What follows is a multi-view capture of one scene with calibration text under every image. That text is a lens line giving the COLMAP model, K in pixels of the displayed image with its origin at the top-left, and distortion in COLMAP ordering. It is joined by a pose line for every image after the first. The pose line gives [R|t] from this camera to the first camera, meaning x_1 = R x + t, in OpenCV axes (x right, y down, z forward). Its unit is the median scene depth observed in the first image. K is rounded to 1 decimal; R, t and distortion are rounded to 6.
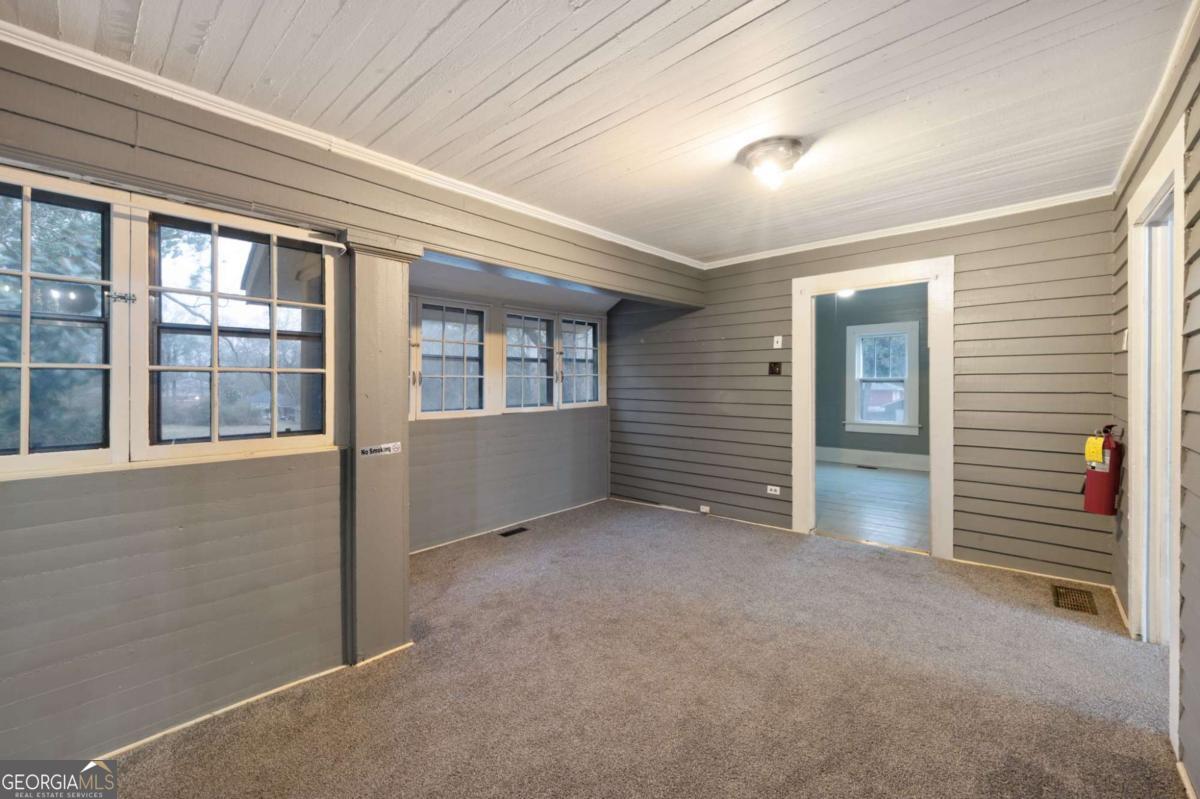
lens RADIAL K [[475.7, 0, 603.4], [0, 475.7, 391.2], [0, 0, 1]] dist [0.002547, 0.000151]
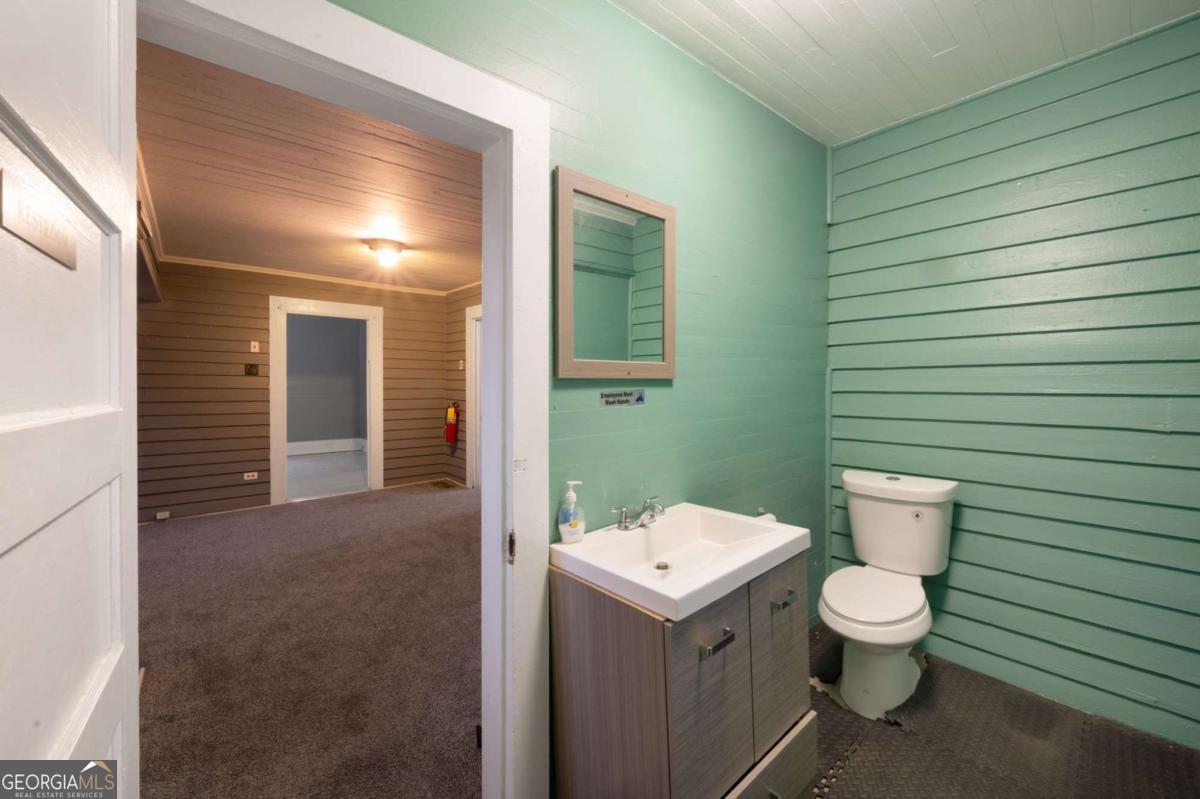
lens RADIAL K [[475.7, 0, 618.1], [0, 475.7, 387.6], [0, 0, 1]] dist [0.002547, 0.000151]
pose [[0.099055, -0.000849, 0.995082, -0.738679], [0.013826, 0.999904, -0.000523, 0.009034], [-0.994986, 0.013809, 0.099057, 0.008036]]
